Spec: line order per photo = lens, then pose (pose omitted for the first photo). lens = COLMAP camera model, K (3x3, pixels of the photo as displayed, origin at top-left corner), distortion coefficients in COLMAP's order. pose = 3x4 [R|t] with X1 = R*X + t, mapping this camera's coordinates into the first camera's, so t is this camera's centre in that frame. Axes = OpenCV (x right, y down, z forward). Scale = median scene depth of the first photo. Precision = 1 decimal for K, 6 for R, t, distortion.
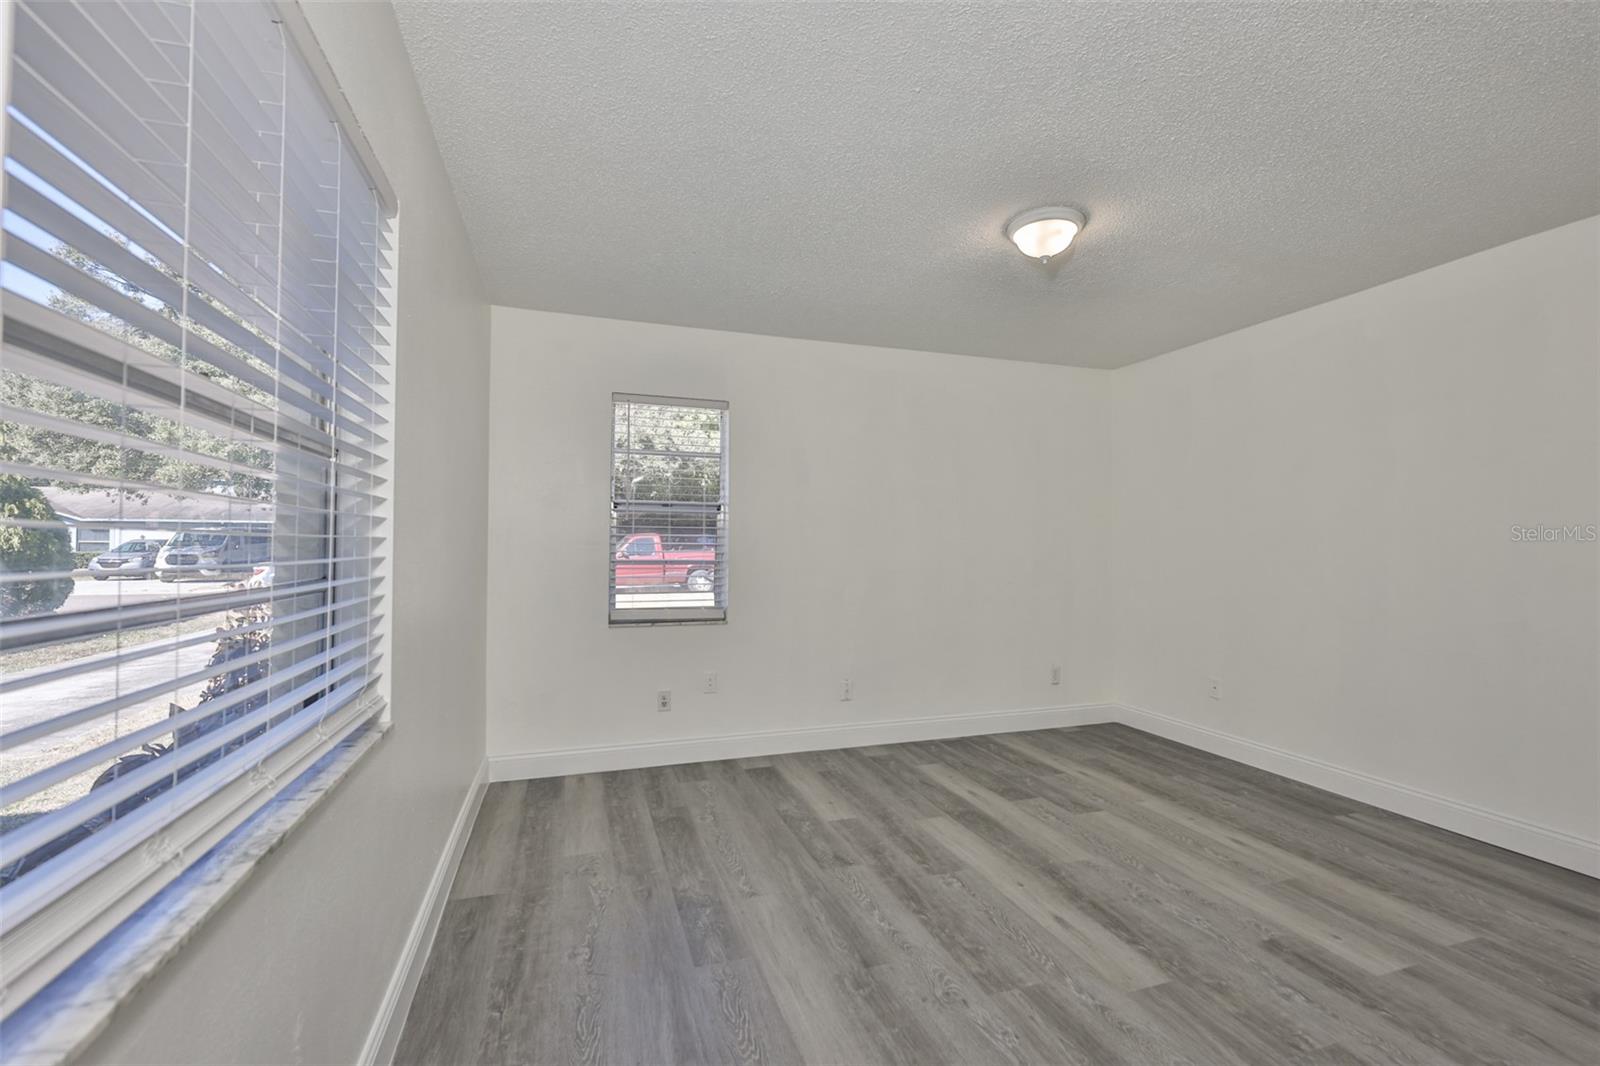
lens RADIAL K [[685.7, 0, 804.7], [0, 685.7, 531.3], [0, 0, 1]] dist [-0.001217, 0.000516]
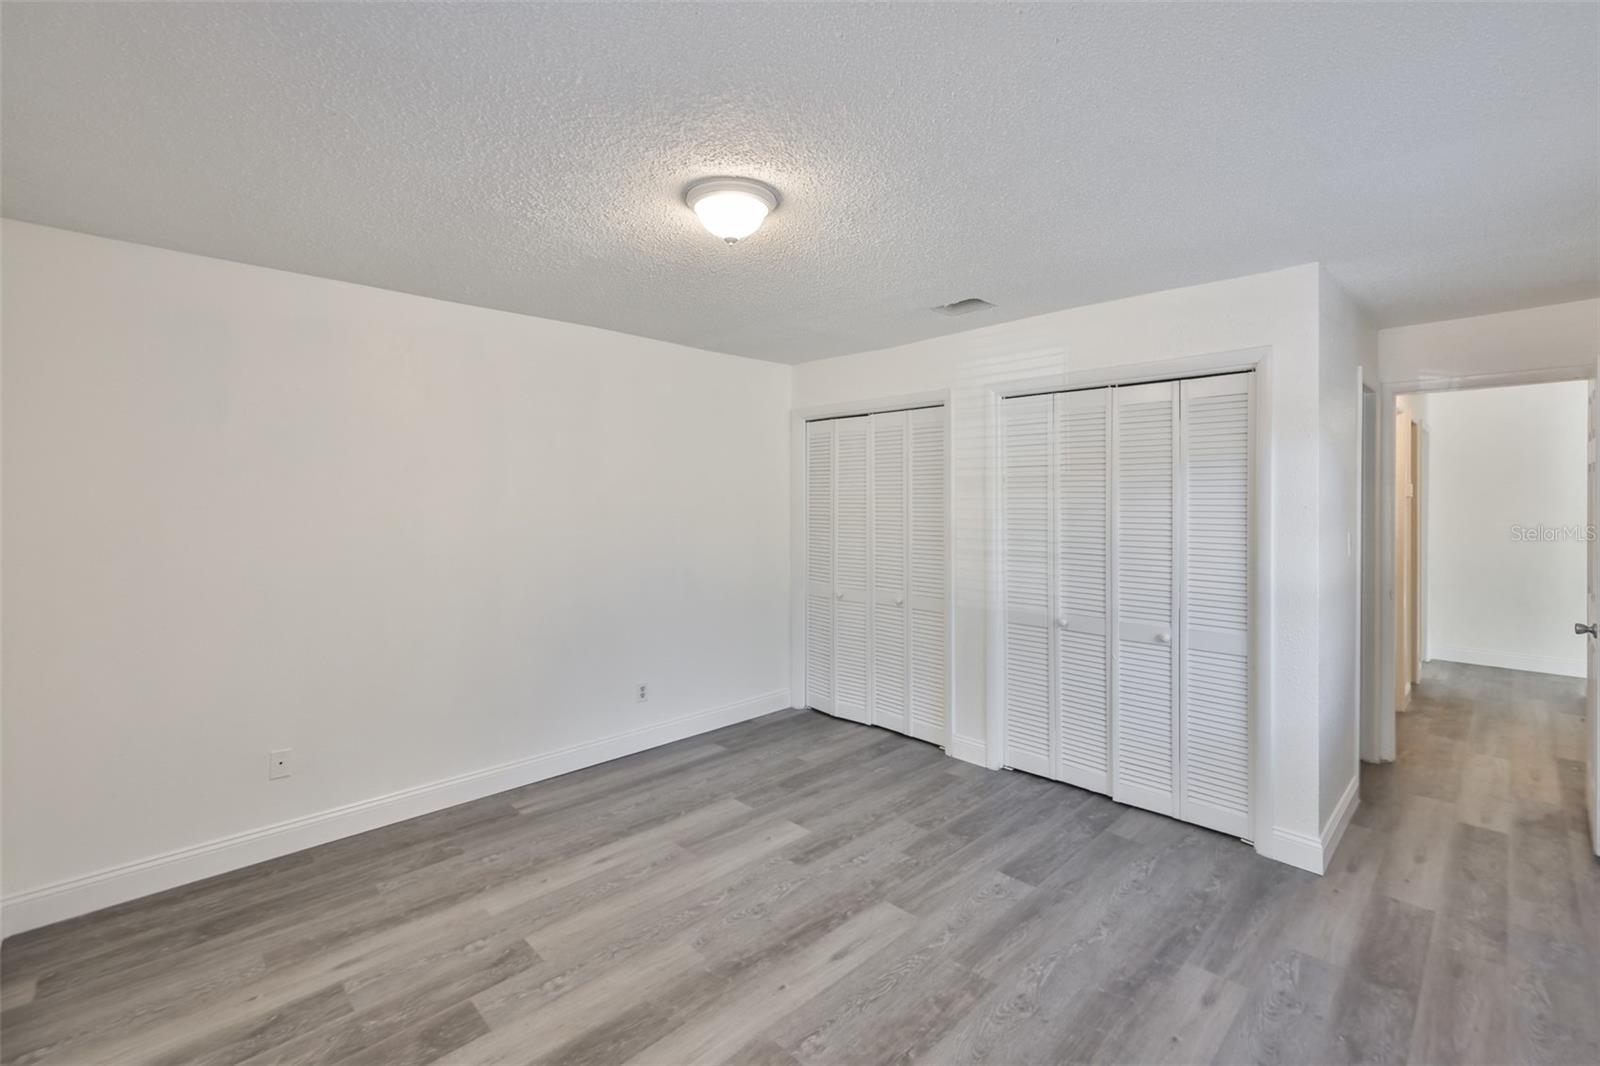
lens RADIAL K [[693.1, 0, 803.5], [0, 693.1, 514.9], [0, 0, 1]] dist [0.001594, 0.000201]
pose [[-0.432676, -0.024421, 0.901219, -0.388448], [-0.017874, 0.999669, 0.018507, -0.077079], [-0.901372, -0.008101, -0.432969, 1.134660]]
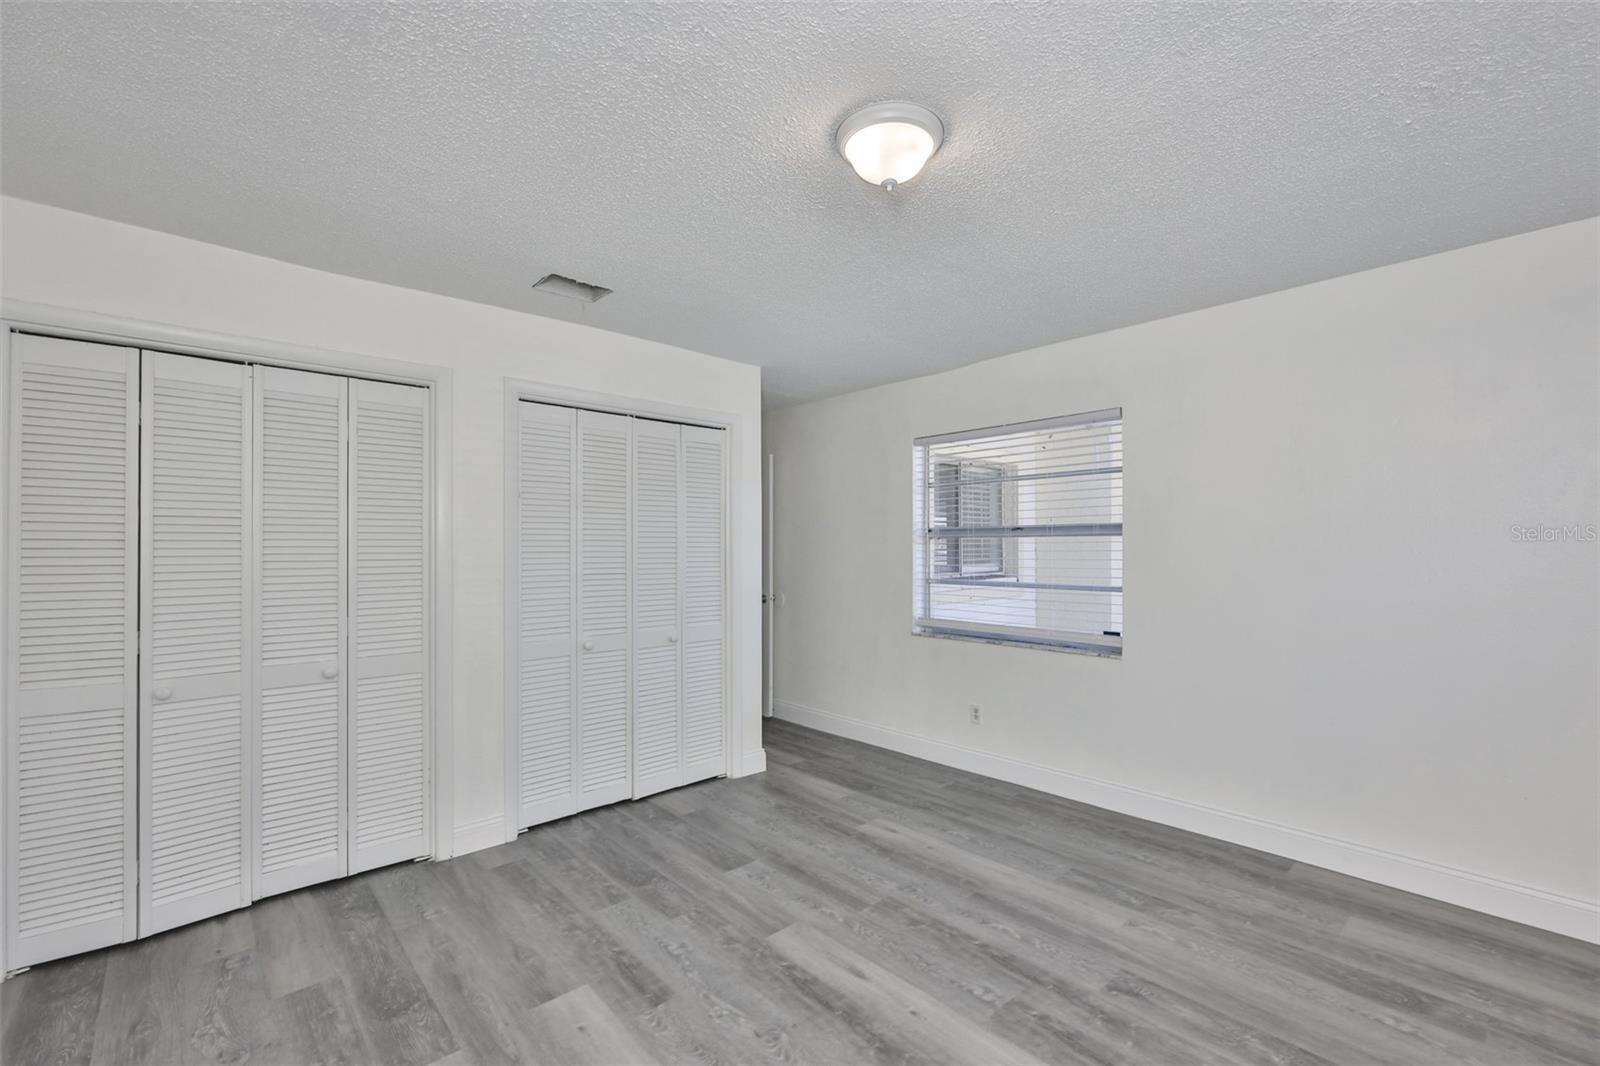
lens RADIAL K [[685.7, 0, 804.7], [0, 685.7, 531.3], [0, 0, 1]] dist [-0.001217, 0.000516]
pose [[-0.915834, -0.007899, -0.401479, 0.633525], [0.011393, 0.998893, -0.045643, -0.009483], [0.401395, -0.046375, -0.914730, 1.428182]]
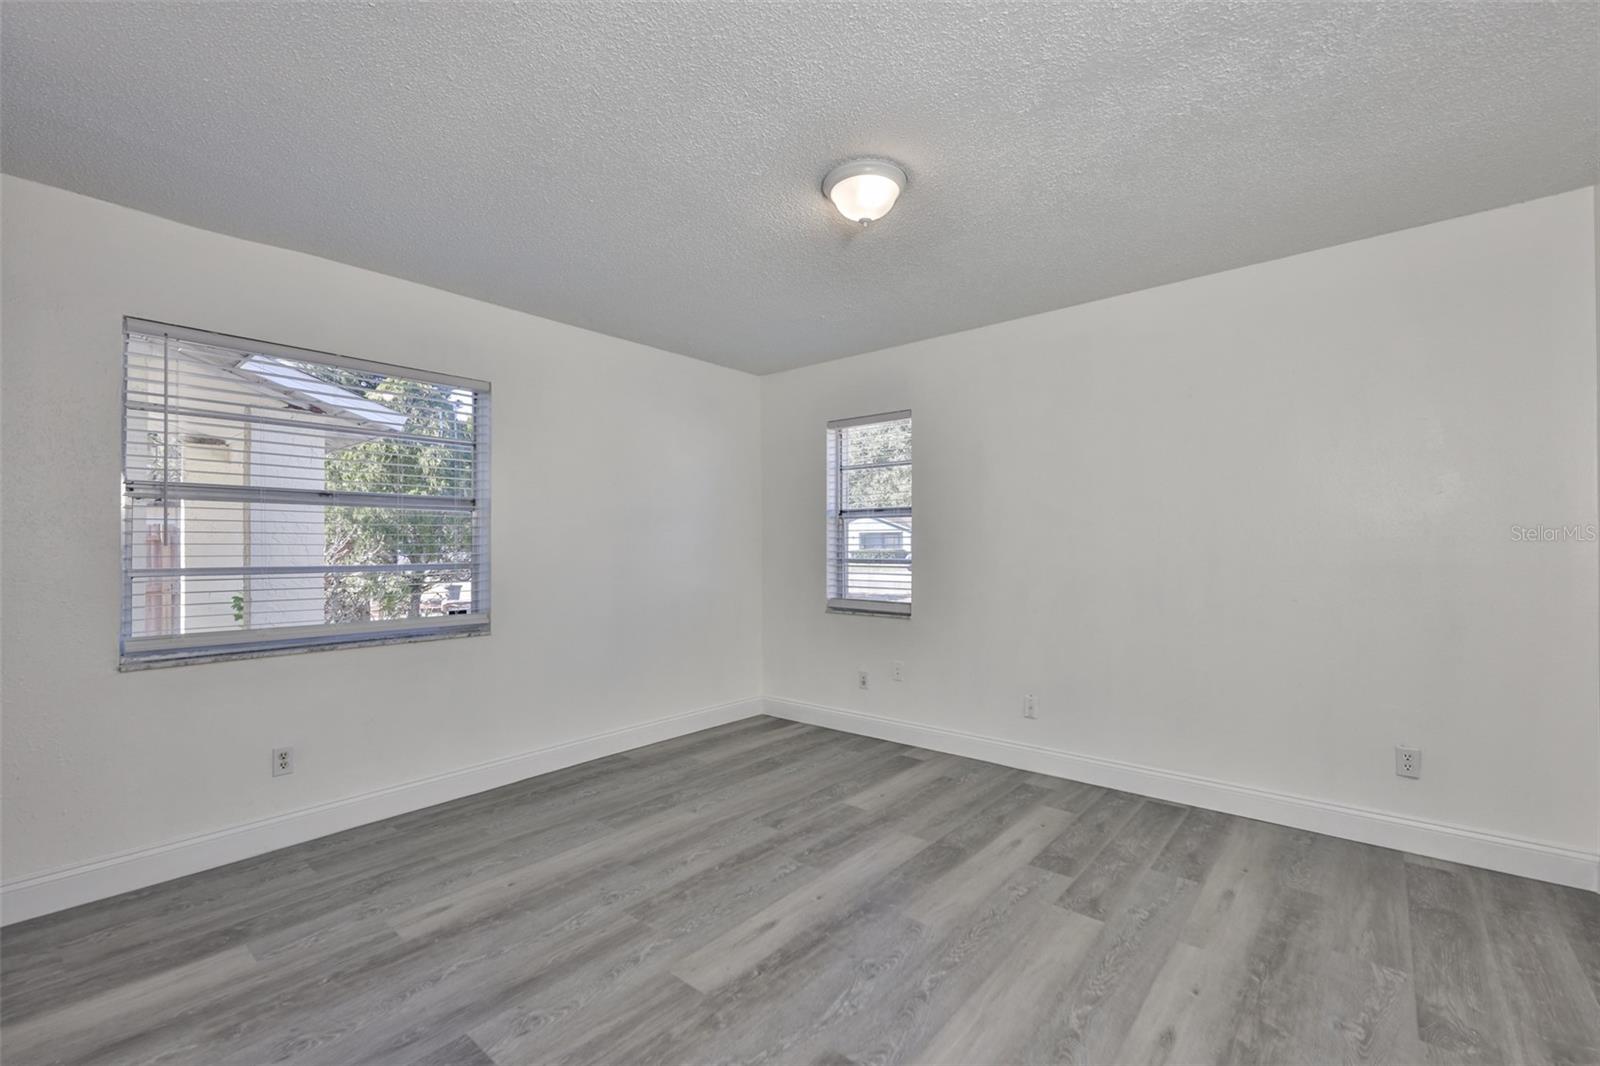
lens RADIAL K [[682.2, 0, 799.3], [0, 682.2, 519.8], [0, 0, 1]] dist [-0.004641, -0.000186]
pose [[0.515231, -0.036952, -0.856255, 0.954277], [0.026170, 0.999283, -0.027377, 0.008099], [0.856652, -0.008302, 0.515828, 0.406511]]
